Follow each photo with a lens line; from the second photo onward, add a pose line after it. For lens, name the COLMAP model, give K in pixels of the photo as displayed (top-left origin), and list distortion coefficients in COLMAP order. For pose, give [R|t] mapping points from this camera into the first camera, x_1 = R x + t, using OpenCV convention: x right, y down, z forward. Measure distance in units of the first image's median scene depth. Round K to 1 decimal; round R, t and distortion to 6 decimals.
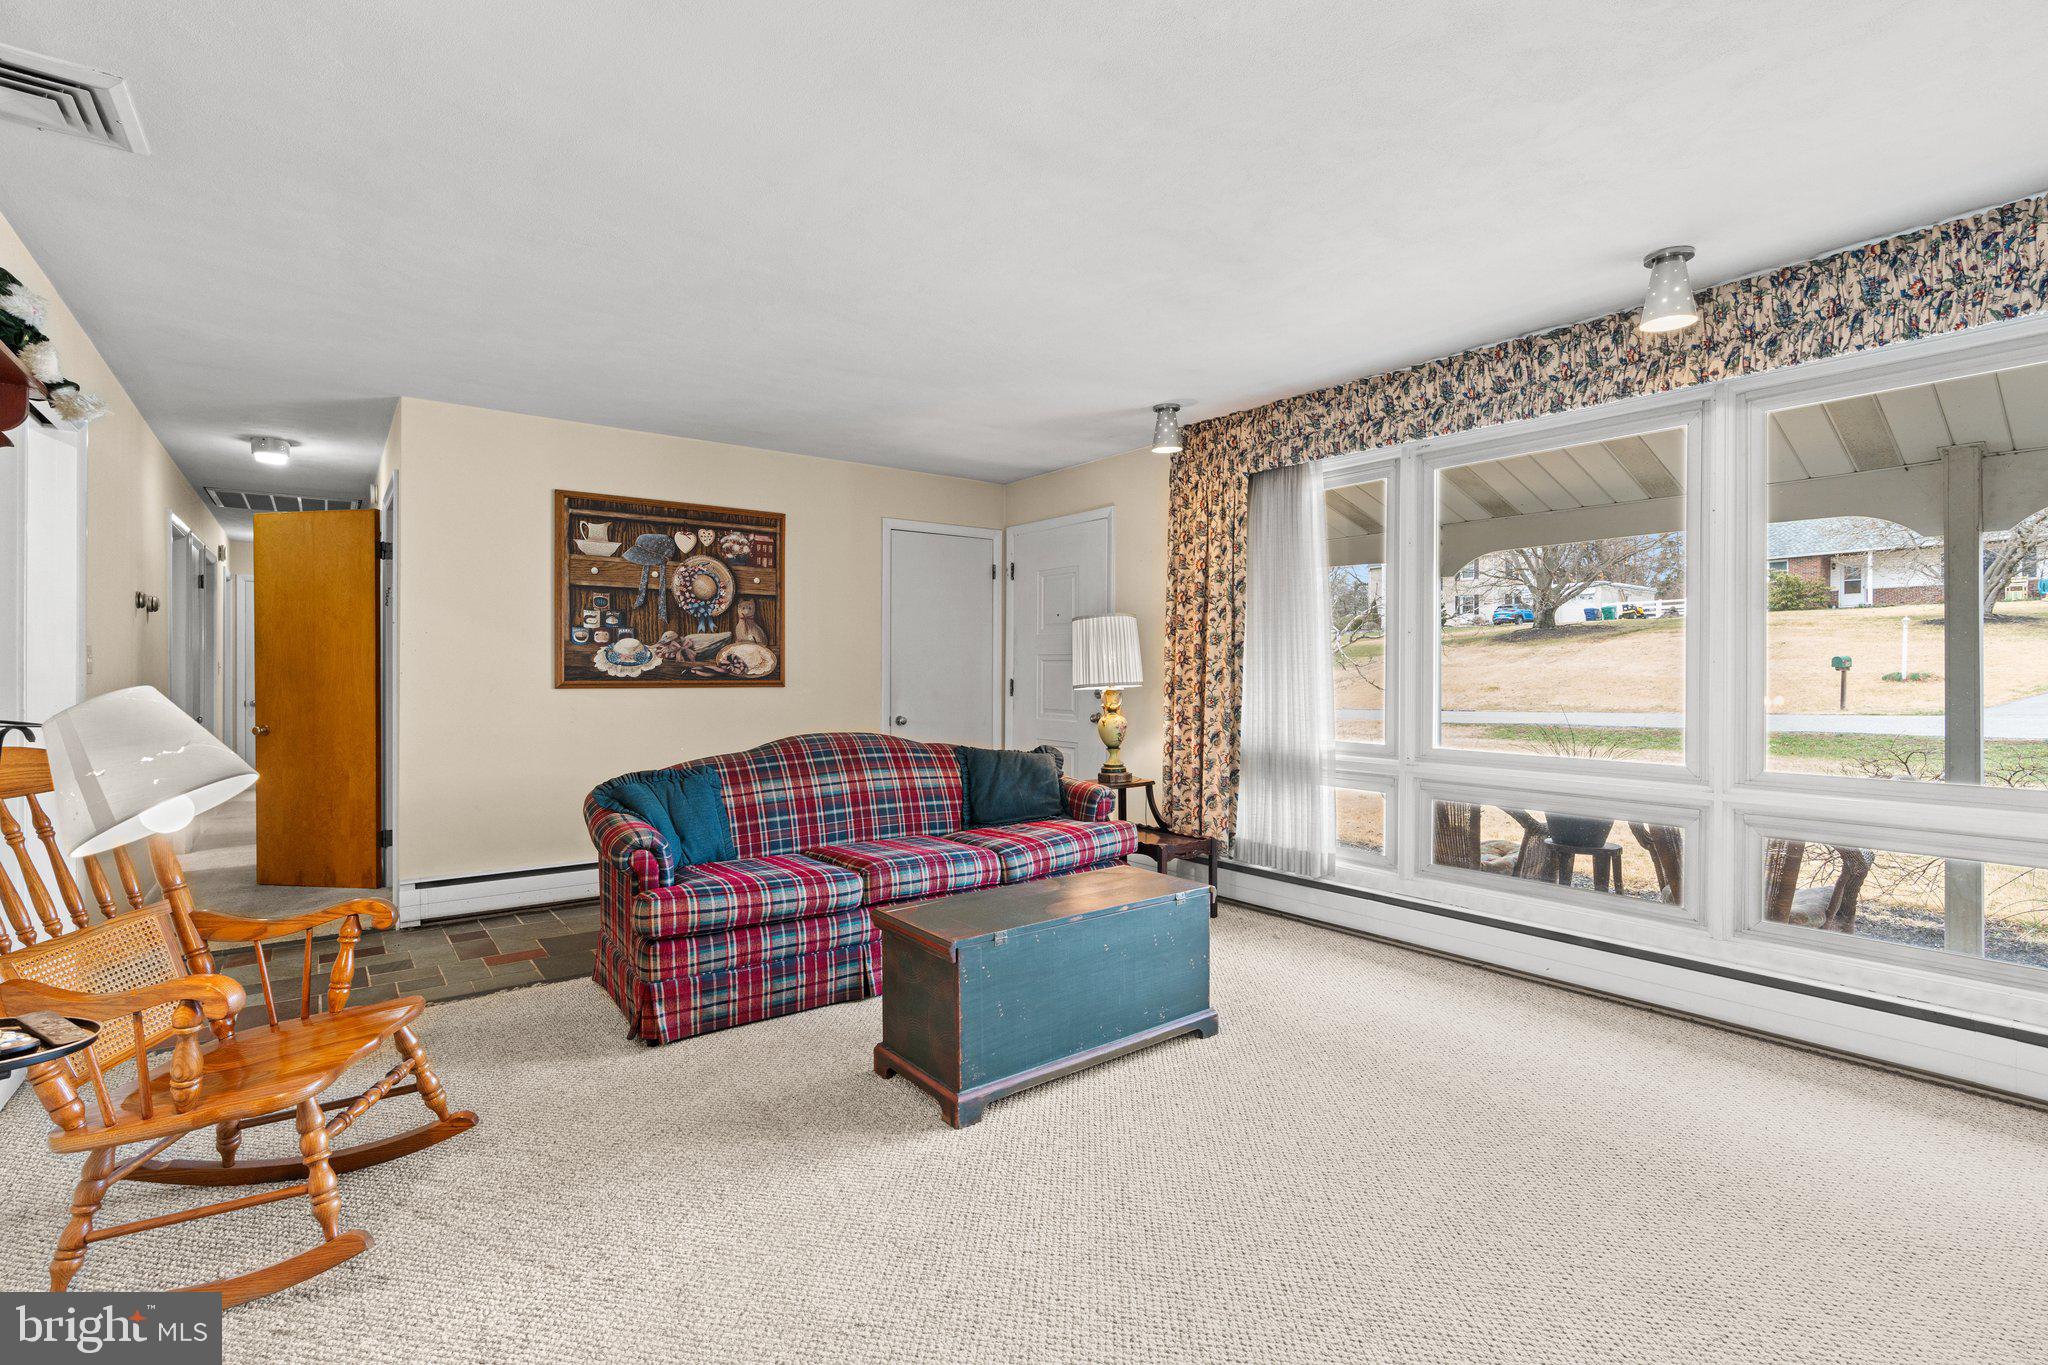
lens RADIAL K [[918.7, 0, 1025.2], [0, 918.7, 675.0], [0, 0, 1]] dist [0.000288, 0.000400]
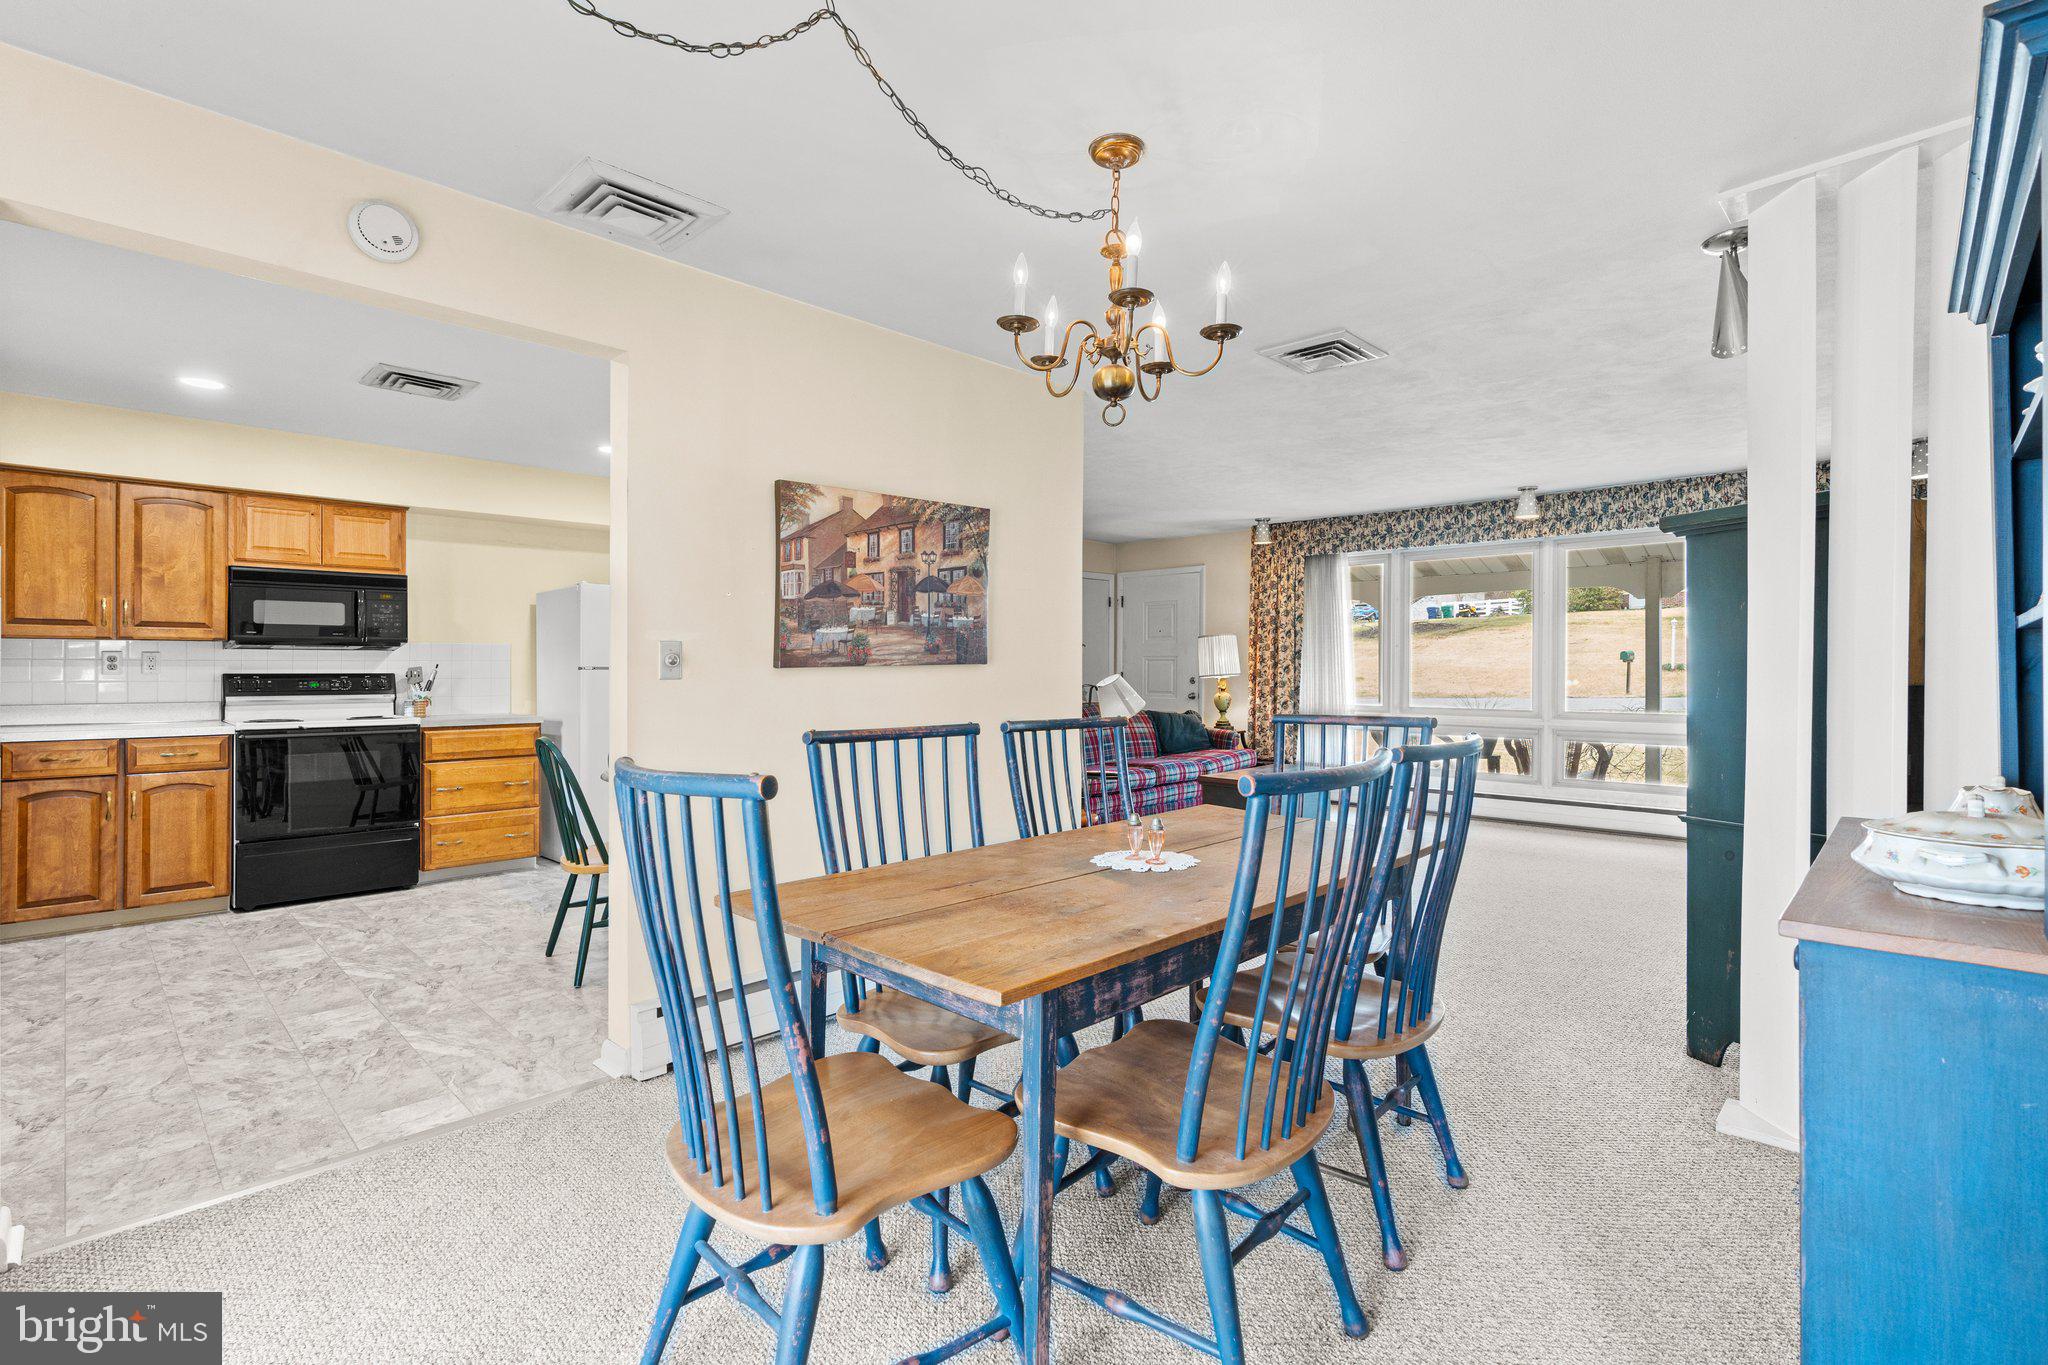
lens RADIAL K [[918.7, 0, 1023.8], [0, 918.7, 679.1], [0, 0, 1]] dist [0.000288, 0.000400]
pose [[0.990364, -0.007130, 0.138308, -0.553206], [0.005629, 0.999921, 0.011236, -0.003126], [-0.138377, -0.010349, 0.990325, -0.705439]]
